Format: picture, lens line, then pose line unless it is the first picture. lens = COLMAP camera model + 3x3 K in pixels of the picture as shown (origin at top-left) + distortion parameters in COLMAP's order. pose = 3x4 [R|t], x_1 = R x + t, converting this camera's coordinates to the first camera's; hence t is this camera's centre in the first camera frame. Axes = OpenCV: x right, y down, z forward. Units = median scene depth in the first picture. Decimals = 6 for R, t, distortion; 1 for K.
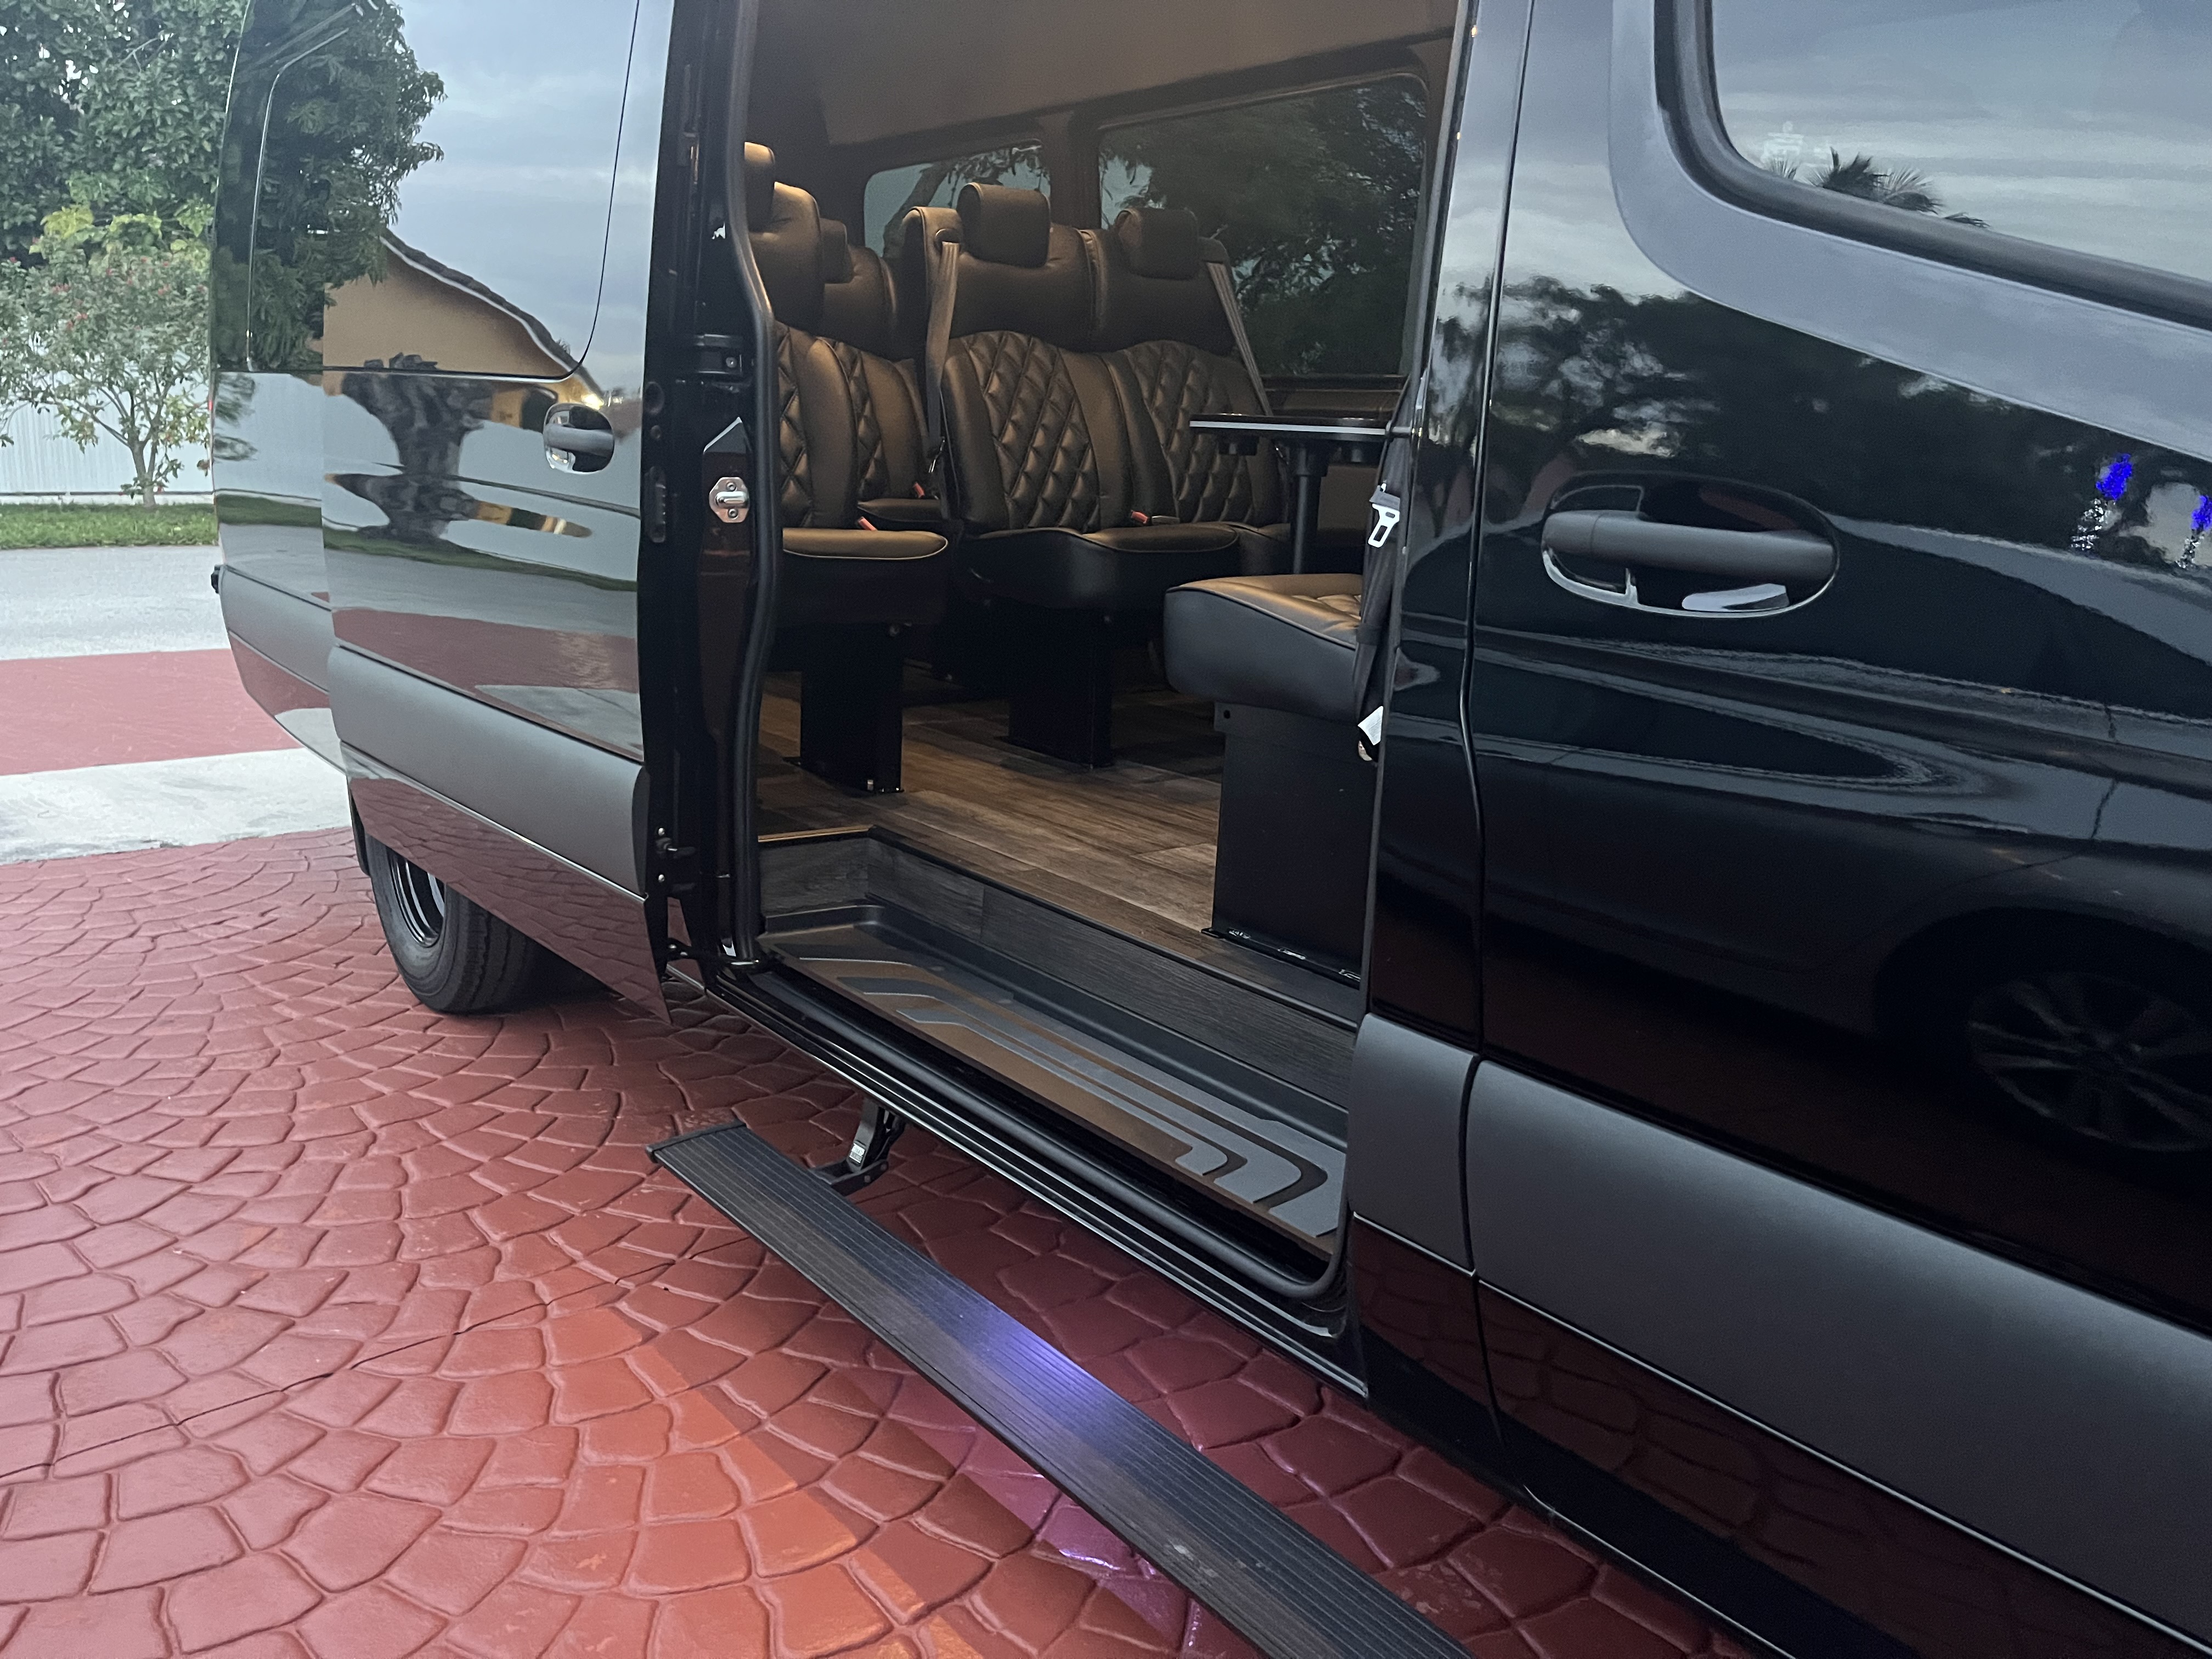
lens RADIAL K [[1372.5, 0, 1106.0], [0, 1372.5, 829.5], [0, 0, 1]] dist [-0.000952, -0.037900]
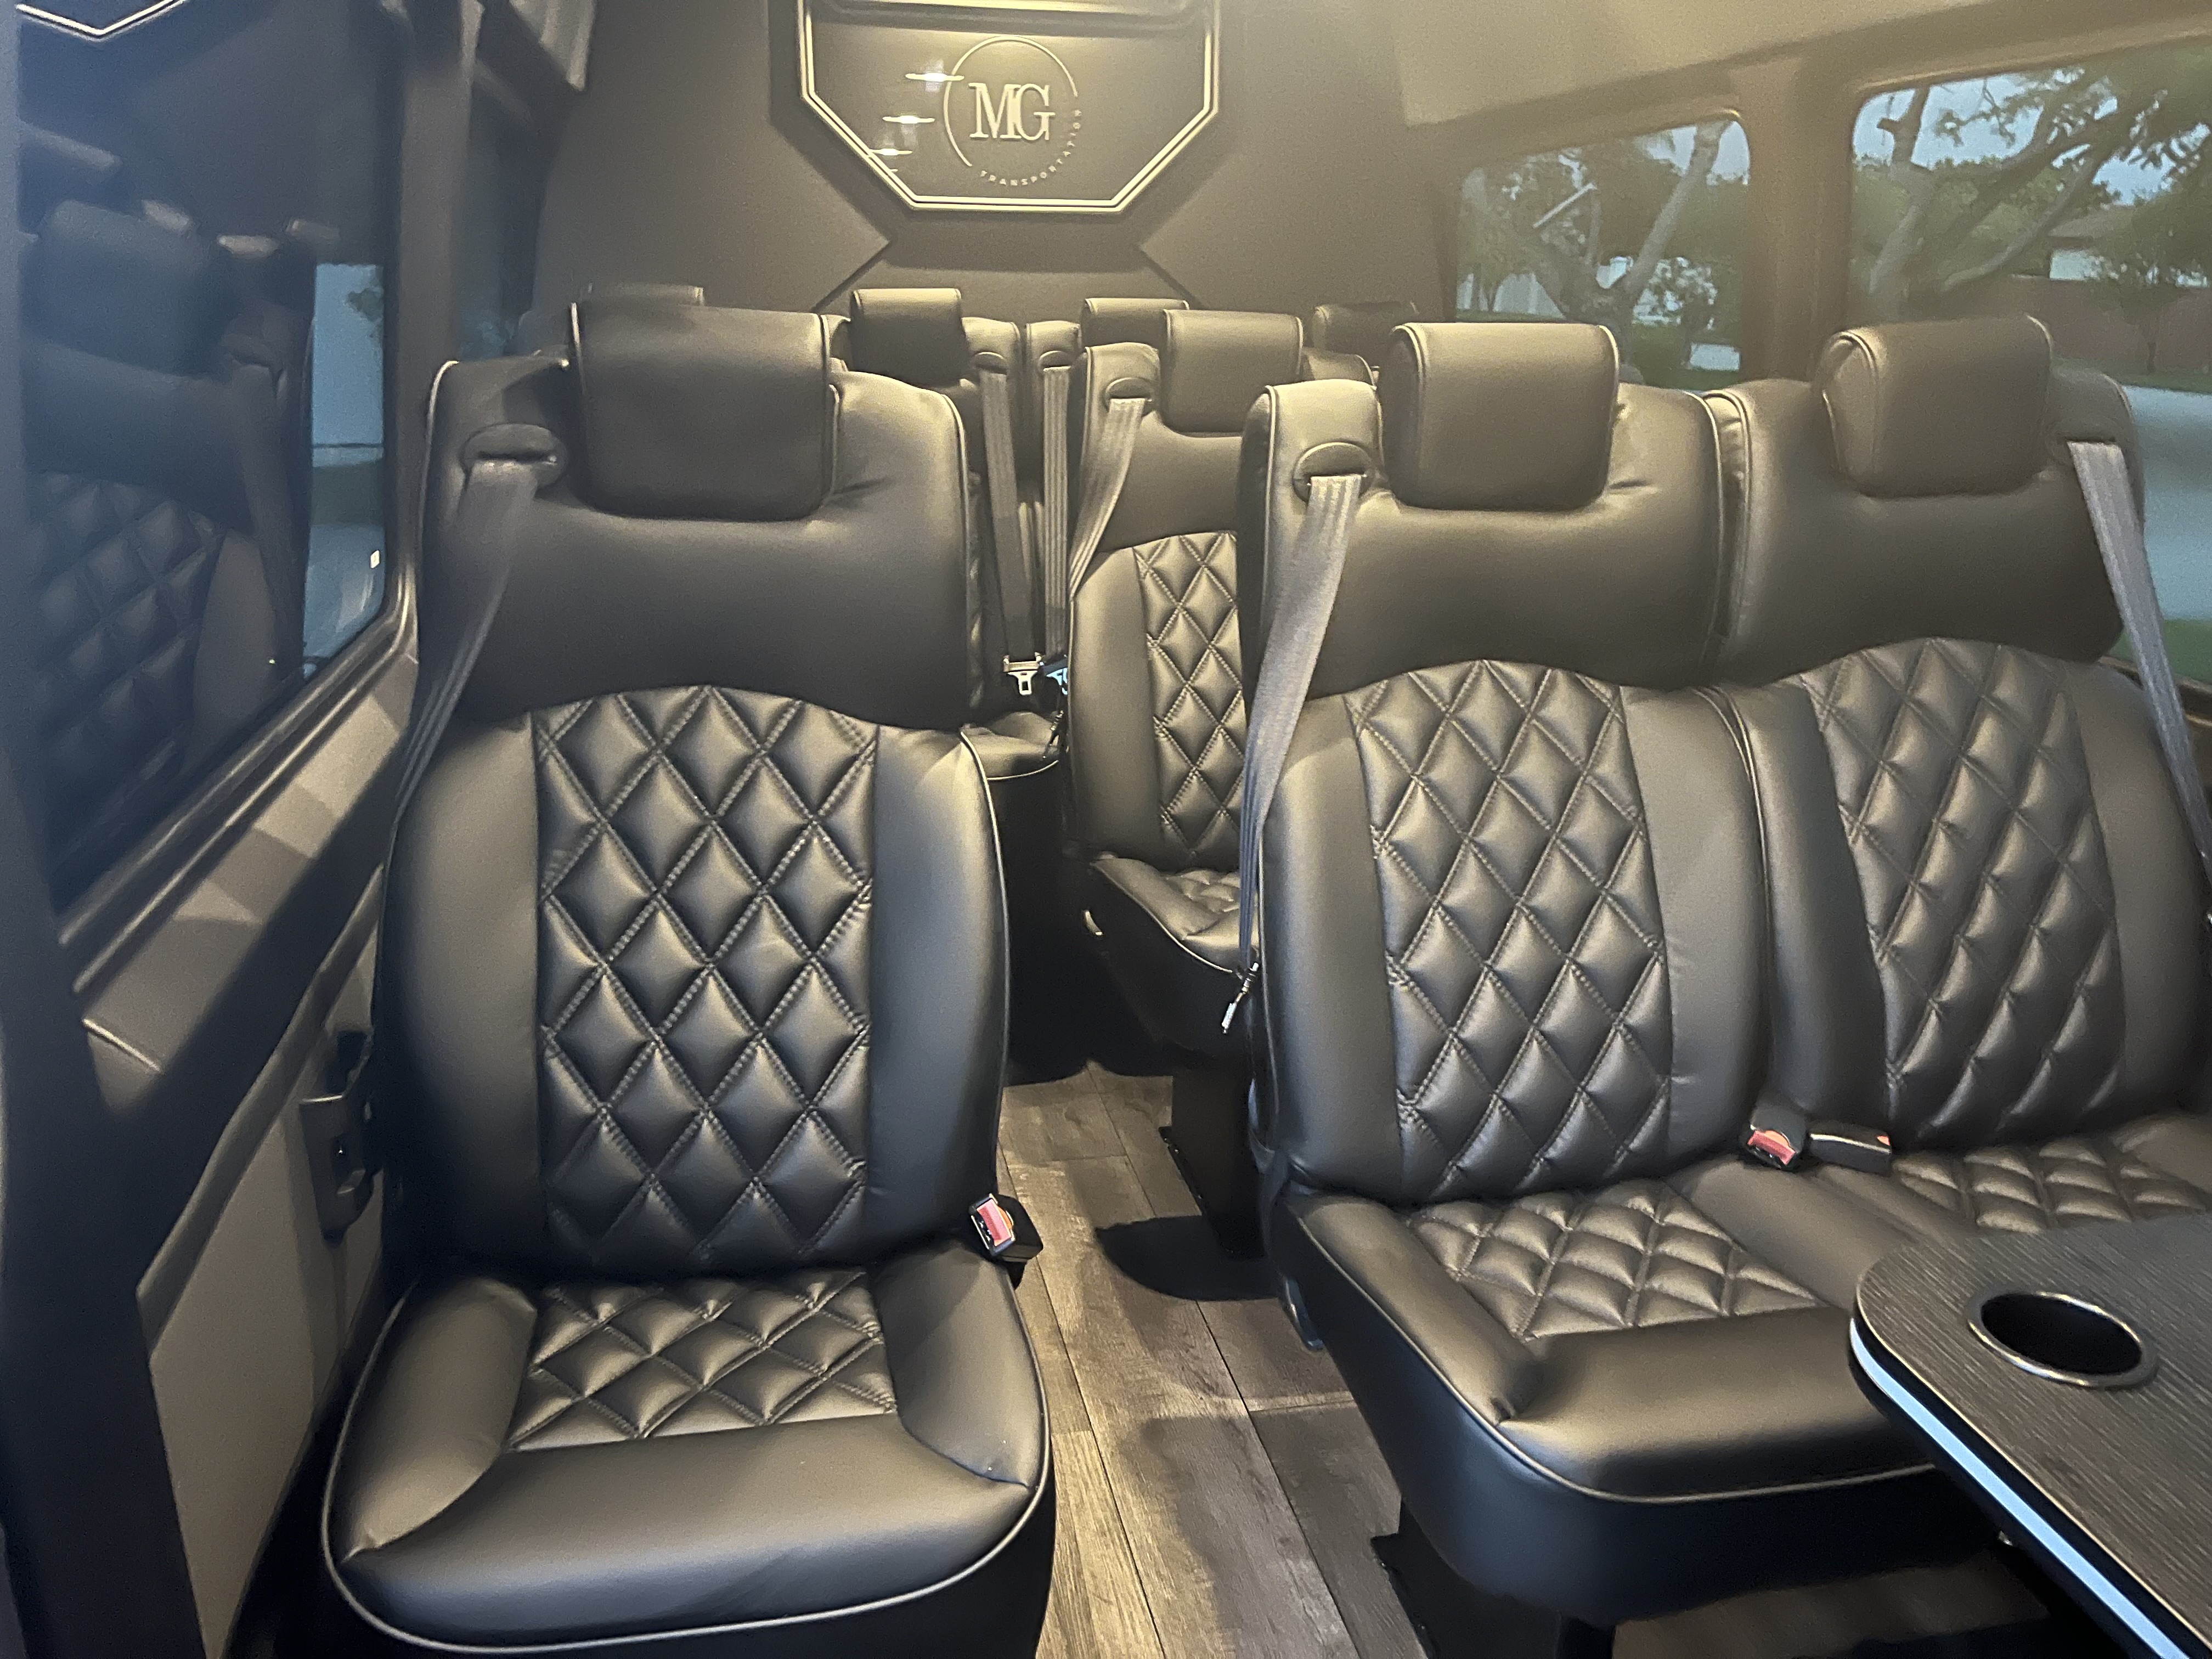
lens RADIAL K [[1372.5, 0, 1106.0], [0, 1372.5, 829.5], [0, 0, 1]] dist [-0.000952, -0.037900]
pose [[0.877834, 0.126225, -0.462032, 0.026827], [-0.109462, 0.991990, 0.063036, -0.326074], [0.466288, -0.004760, 0.884620, 0.578524]]
